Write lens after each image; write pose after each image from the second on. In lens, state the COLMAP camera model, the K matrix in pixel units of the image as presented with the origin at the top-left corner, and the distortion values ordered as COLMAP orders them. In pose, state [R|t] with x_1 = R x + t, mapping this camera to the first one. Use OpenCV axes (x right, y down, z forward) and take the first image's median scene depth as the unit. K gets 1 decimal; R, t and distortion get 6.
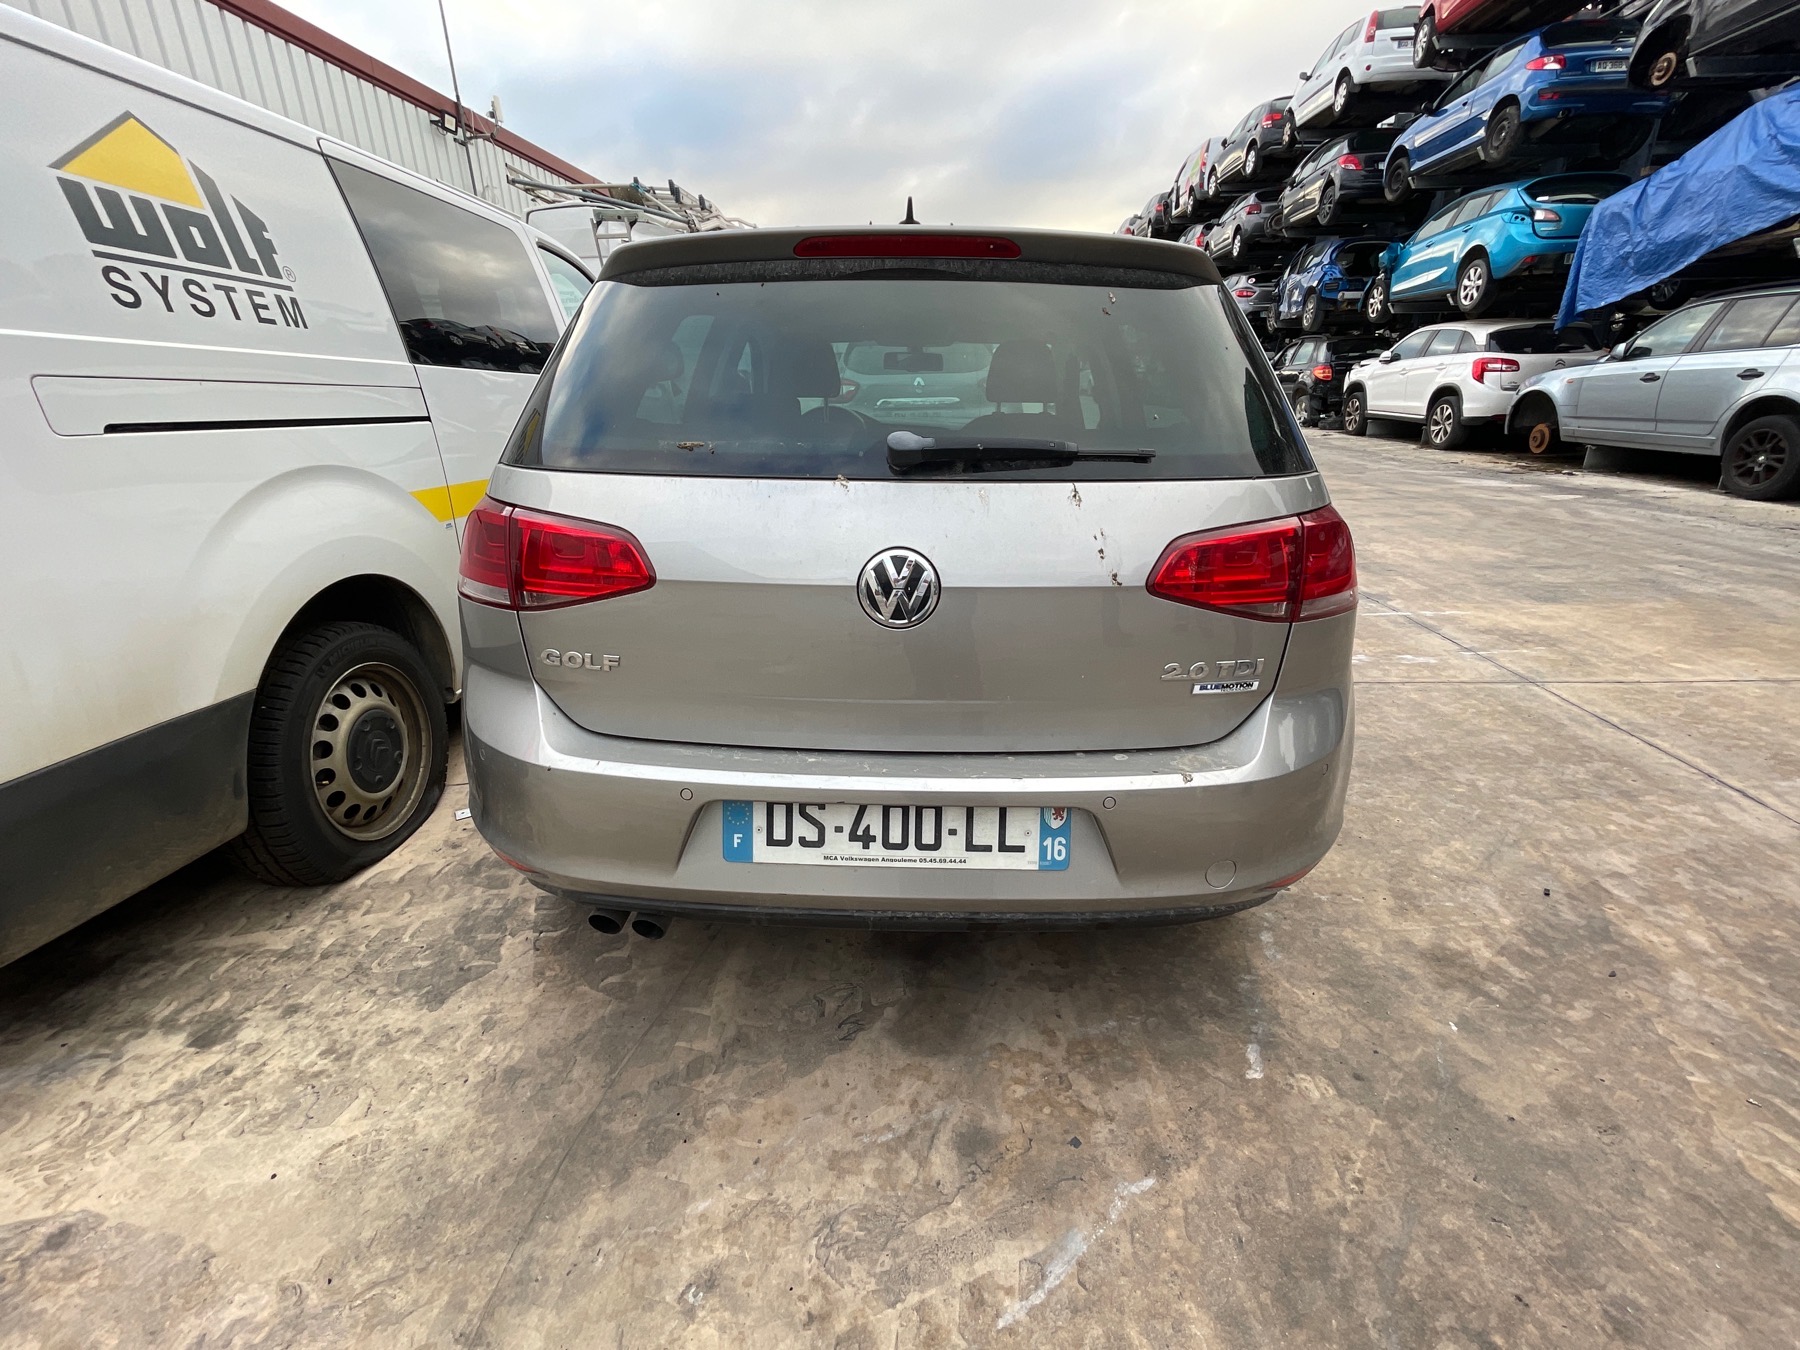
lens RADIAL K [[791.3, 0, 897.0], [0, 791.3, 666.6], [0, 0, 1]] dist [-0.003011, -0.000553]
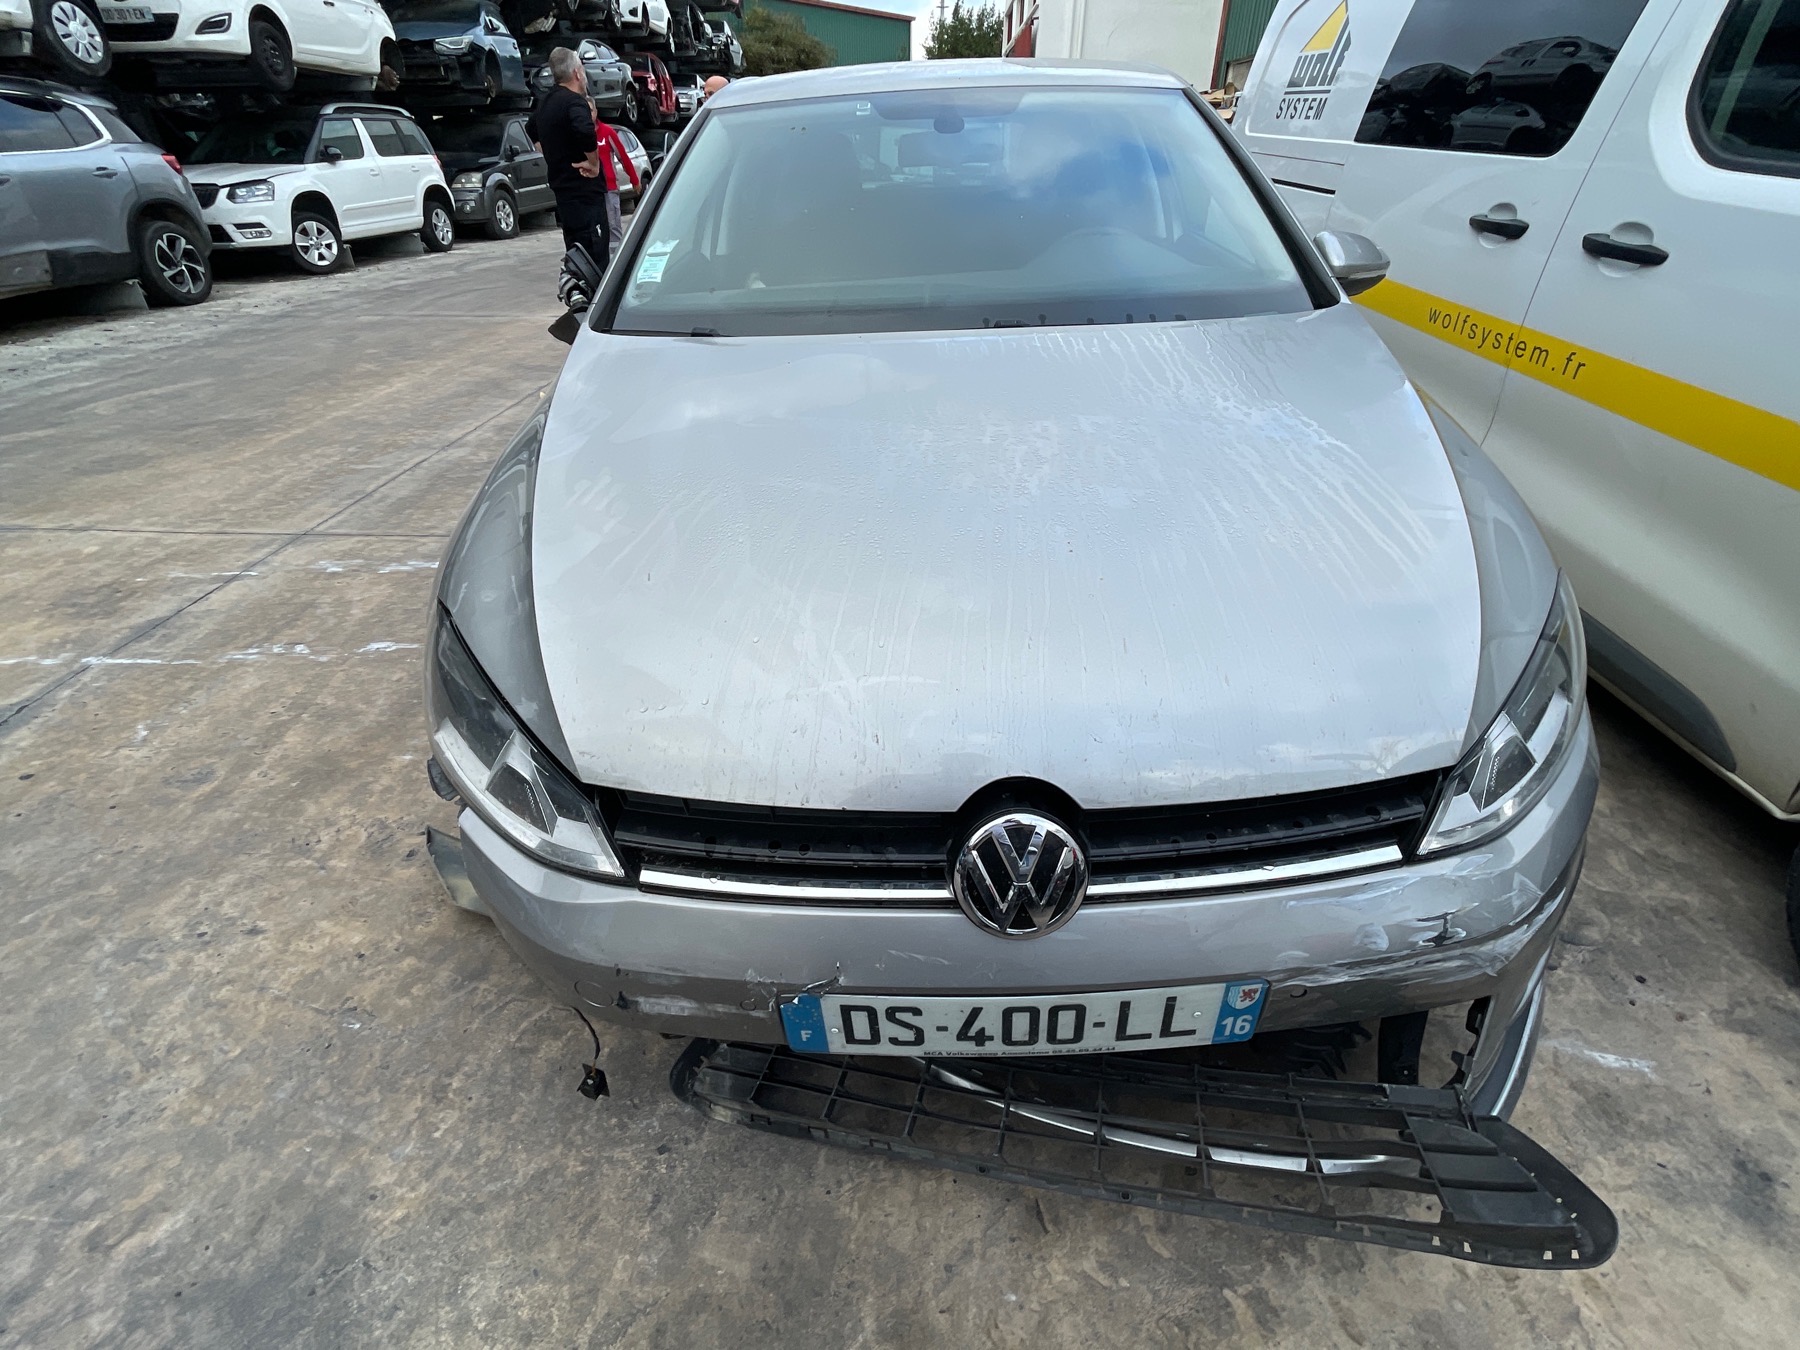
lens RADIAL K [[841.1, 0, 894.6], [0, 841.1, 667.3], [0, 0, 1]] dist [-0.002707, -0.000260]
pose [[-0.999418, 0.033887, 0.003853, 0.133013], [0.023898, 0.615217, 0.787995, -1.211864], [0.024332, 0.787629, -0.615669, 3.184766]]
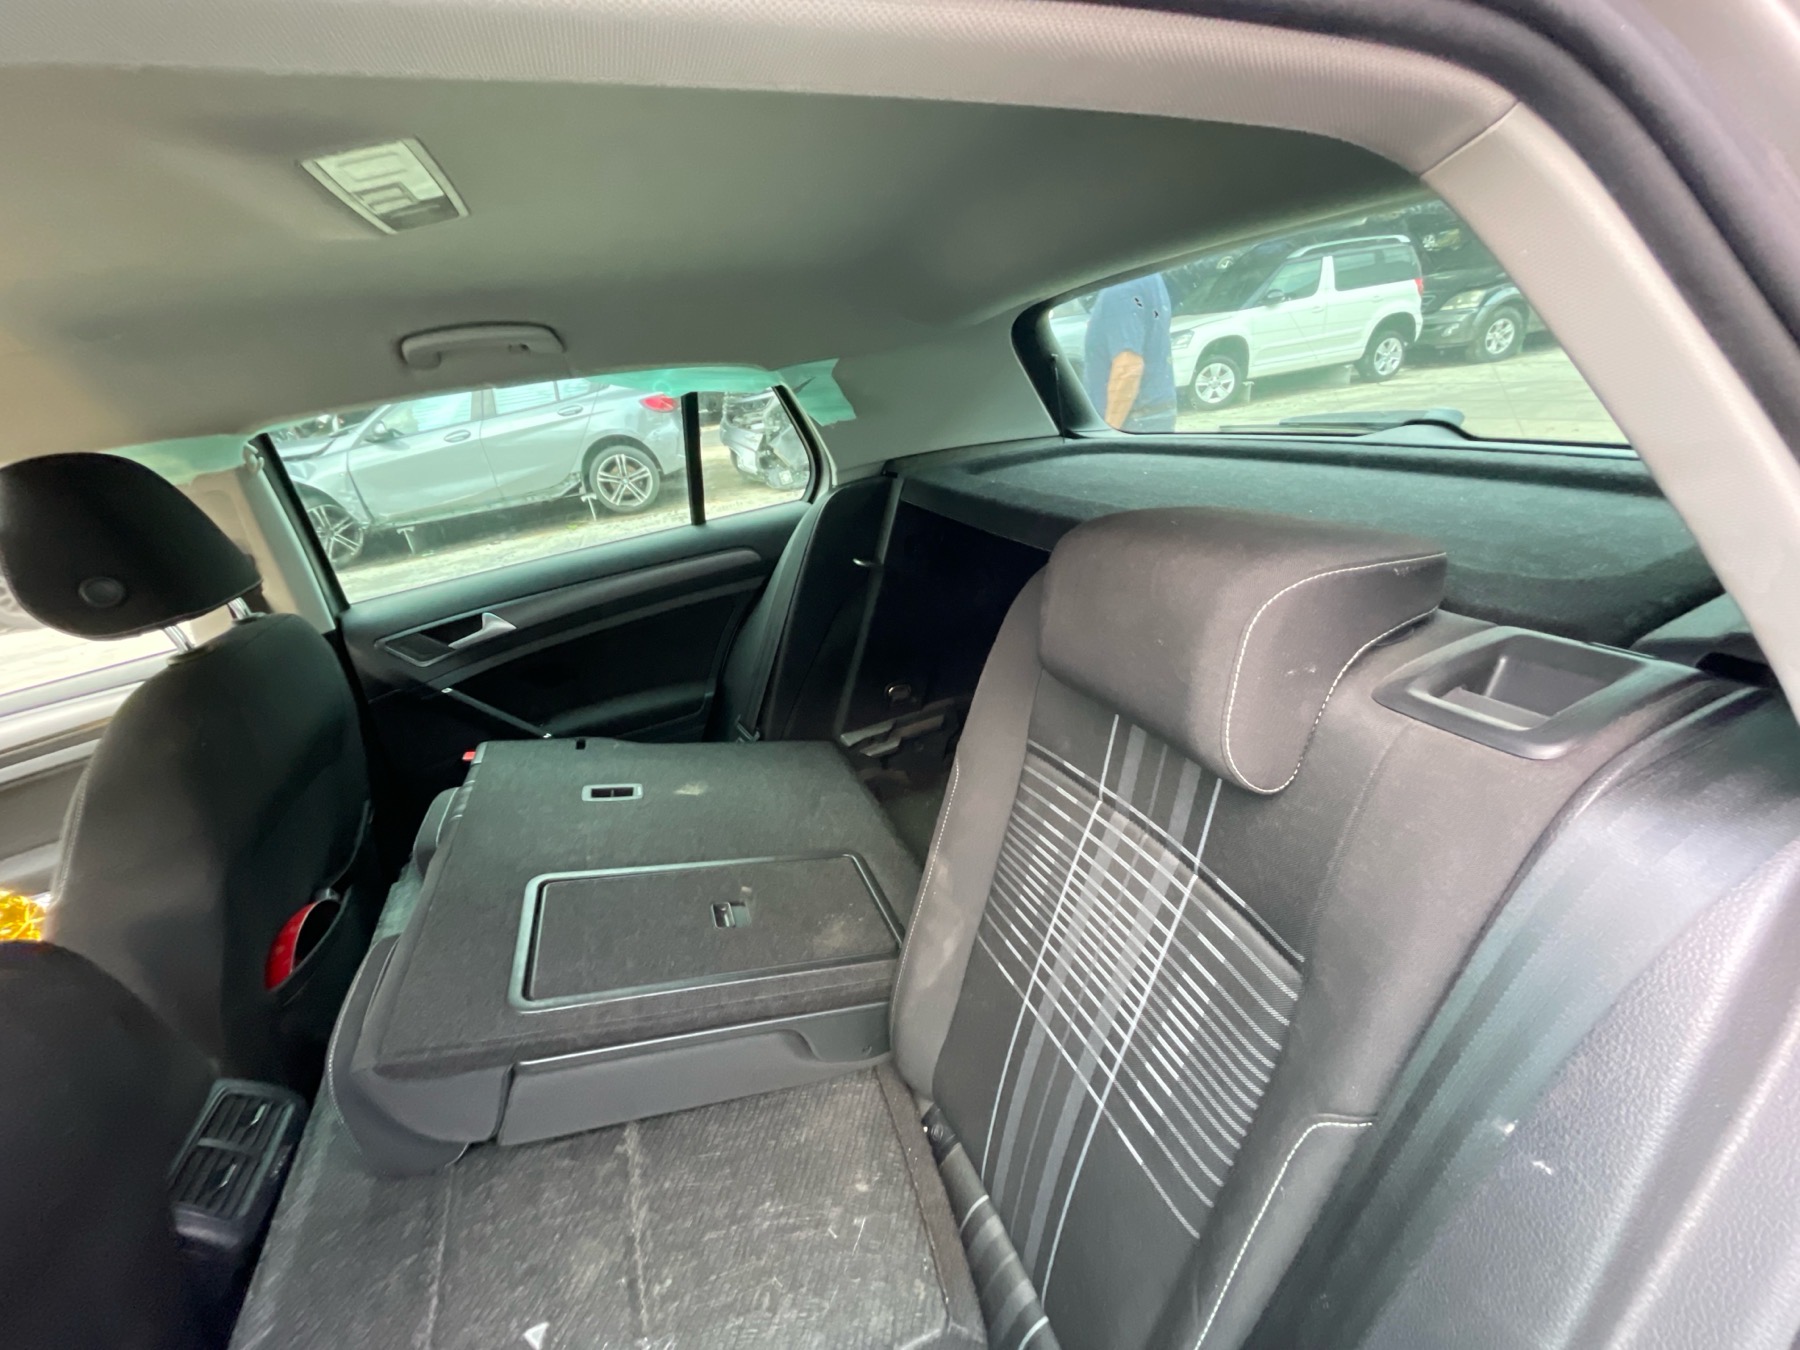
lens RADIAL K [[722.7, 0, 898.8], [0, 722.7, 681.3], [0, 0, 1]] dist [-0.003371, 0.000340]
pose [[-0.373778, -0.333503, 0.865486, -0.432085], [0.440187, 0.757558, 0.482018, -0.506753], [-0.816410, 0.561143, -0.136355, 1.177300]]
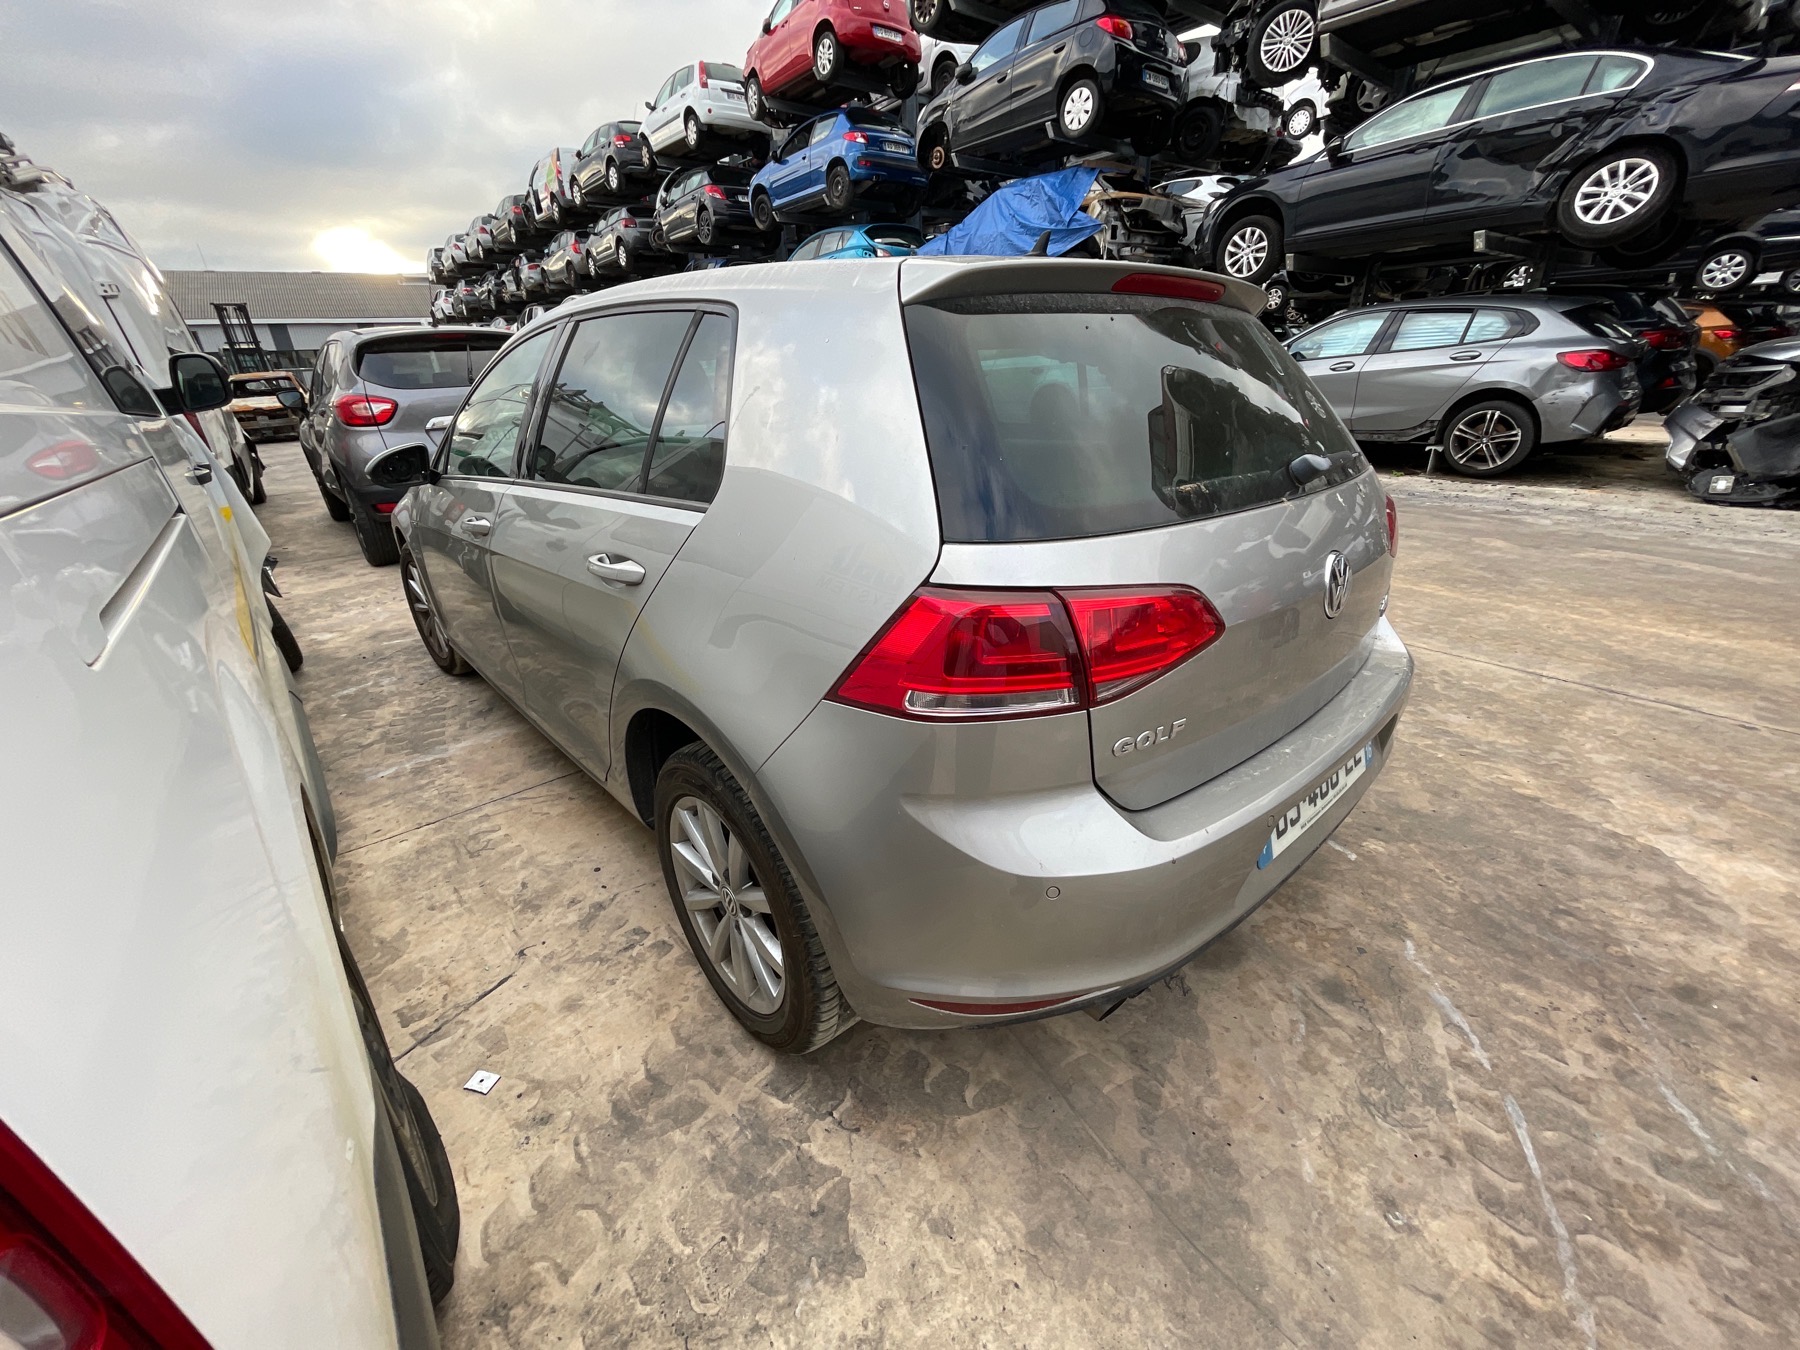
lens RADIAL K [[722.7, 0, 896.3], [0, 722.7, 666.6], [0, 0, 1]] dist [-0.003371, 0.000340]
pose [[0.730592, -0.274915, 0.625025, -0.780546], [0.255109, 0.958979, 0.123606, -0.186411], [-0.633368, 0.069144, 0.770756, 0.379343]]
